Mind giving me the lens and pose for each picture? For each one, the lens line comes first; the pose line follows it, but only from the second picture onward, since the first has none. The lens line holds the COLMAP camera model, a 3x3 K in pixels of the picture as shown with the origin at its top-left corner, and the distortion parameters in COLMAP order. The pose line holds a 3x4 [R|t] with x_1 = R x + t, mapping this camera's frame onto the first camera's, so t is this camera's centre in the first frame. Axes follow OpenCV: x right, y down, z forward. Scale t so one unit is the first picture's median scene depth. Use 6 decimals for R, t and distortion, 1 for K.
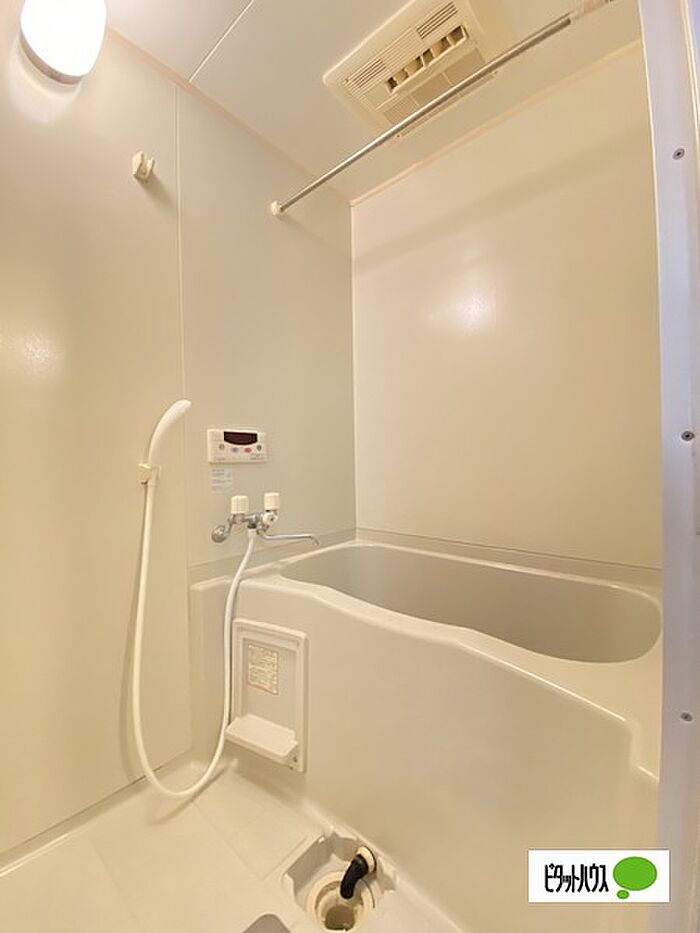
lens RADIAL K [[377.9, 0, 350.0], [0, 377.9, 466.5], [0, 0, 1]] dist [0.014266, -0.021550]
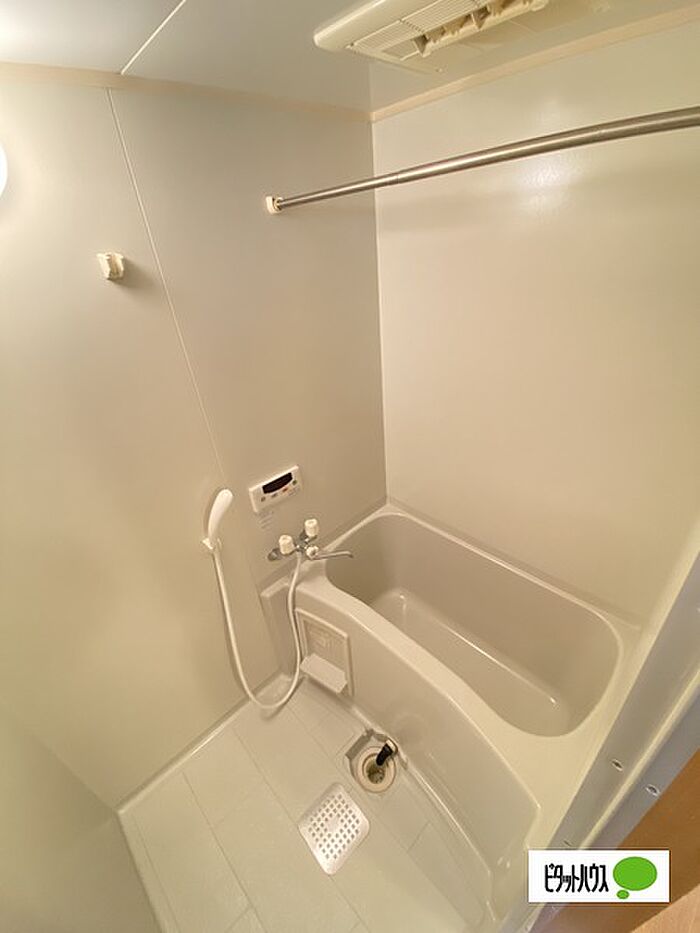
lens RADIAL K [[377.9, 0, 350.0], [0, 377.9, 466.5], [0, 0, 1]] dist [0.014266, -0.021550]
pose [[0.993945, -0.012806, -0.109133, 0.048198], [0.065392, 0.867099, 0.493825, -0.727788], [0.088305, -0.497971, 0.862686, 0.099633]]
